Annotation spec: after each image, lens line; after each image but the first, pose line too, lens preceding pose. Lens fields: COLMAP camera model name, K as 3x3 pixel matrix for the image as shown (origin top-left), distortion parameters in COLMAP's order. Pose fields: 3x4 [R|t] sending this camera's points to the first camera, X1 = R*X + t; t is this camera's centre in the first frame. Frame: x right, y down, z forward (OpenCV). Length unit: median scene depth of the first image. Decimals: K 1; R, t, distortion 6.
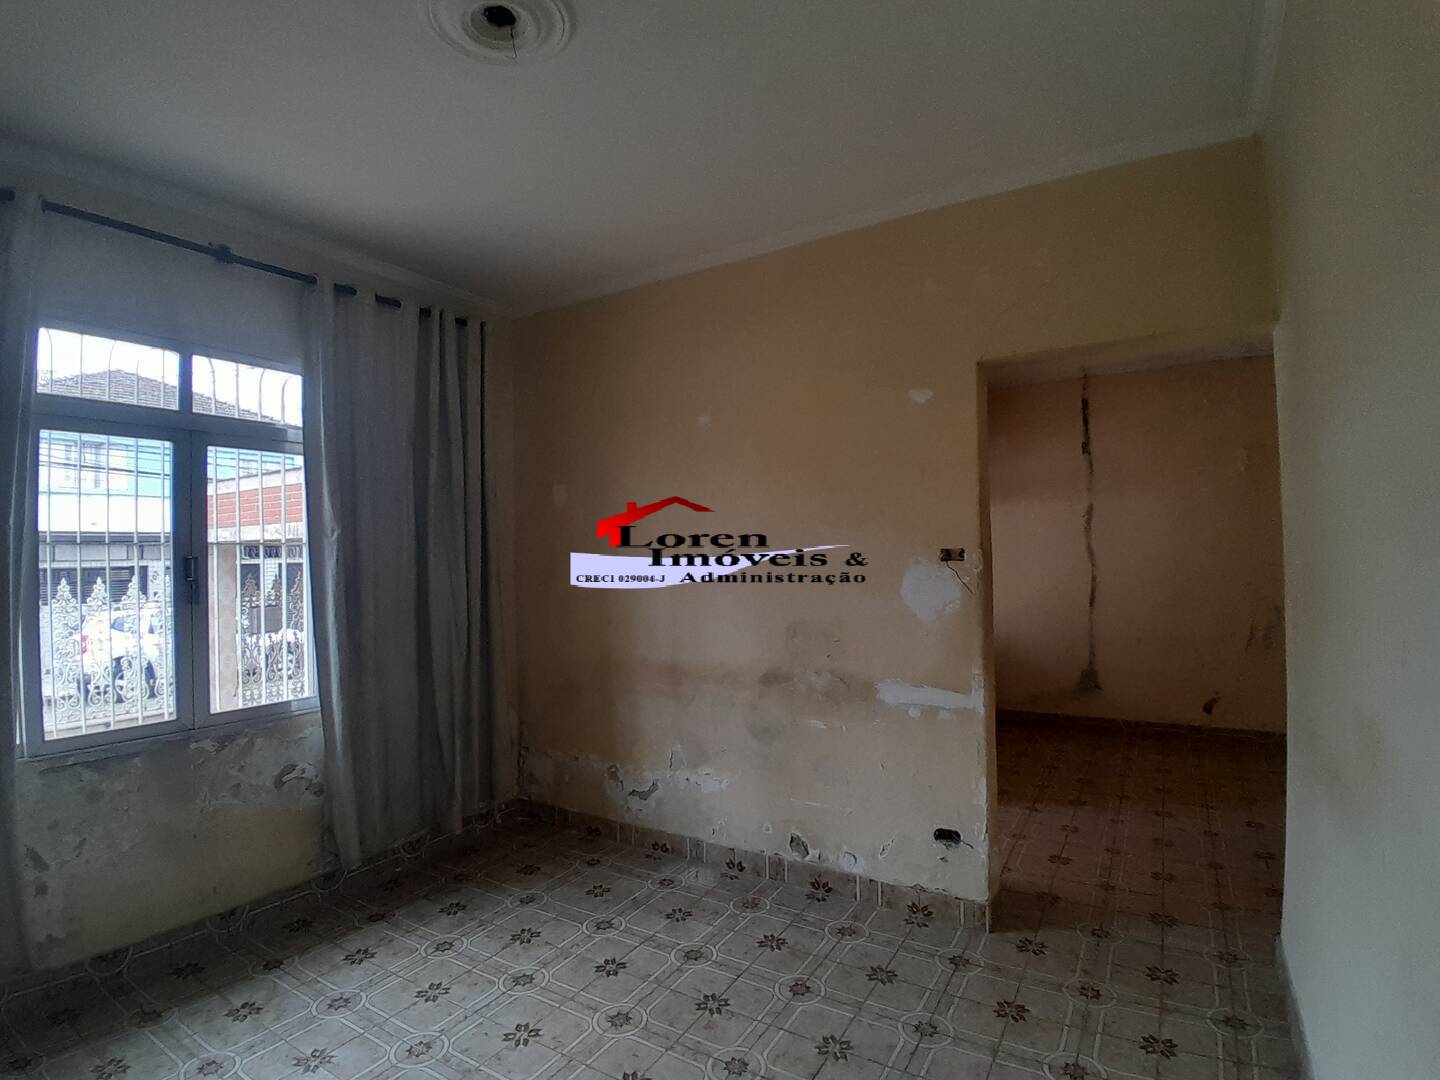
lens RADIAL K [[717.5, 0, 722.4], [0, 717.5, 542.3], [0, 0, 1]] dist [-0.000930, -0.038820]
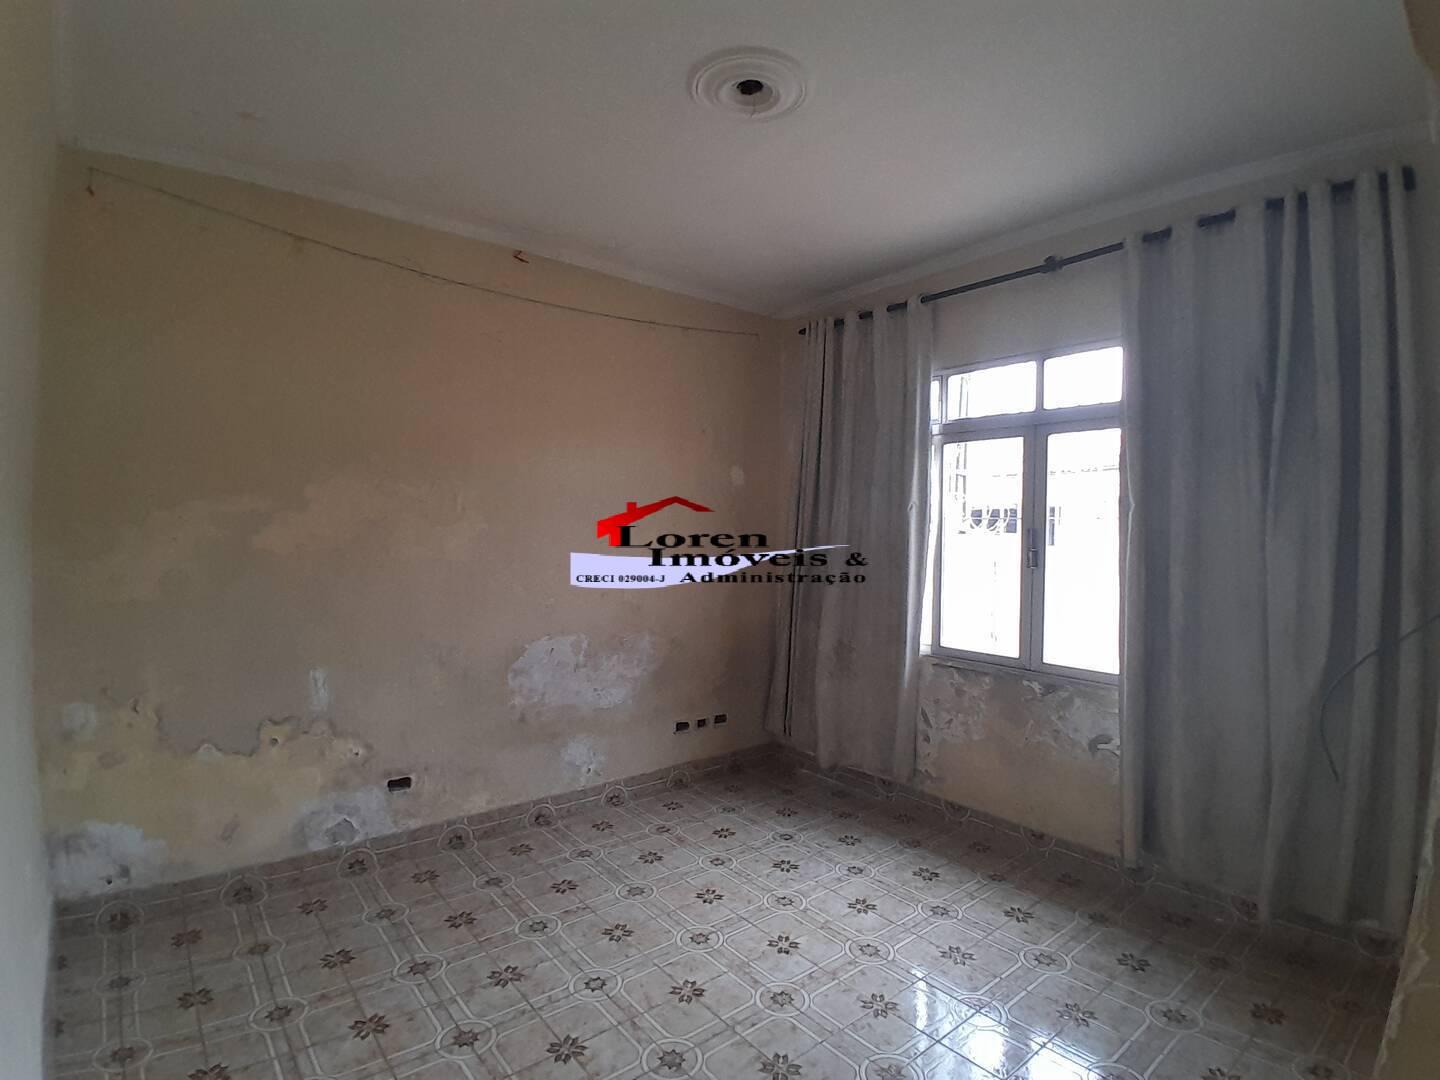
lens RADIAL K [[717.5, 0, 722.4], [0, 717.5, 542.3], [0, 0, 1]] dist [-0.000930, -0.038820]
pose [[-0.322815, 0.033141, -0.945882, 0.582749], [0.000560, 0.999393, 0.034825, 0.000045], [0.946462, 0.010713, -0.322638, 0.889410]]
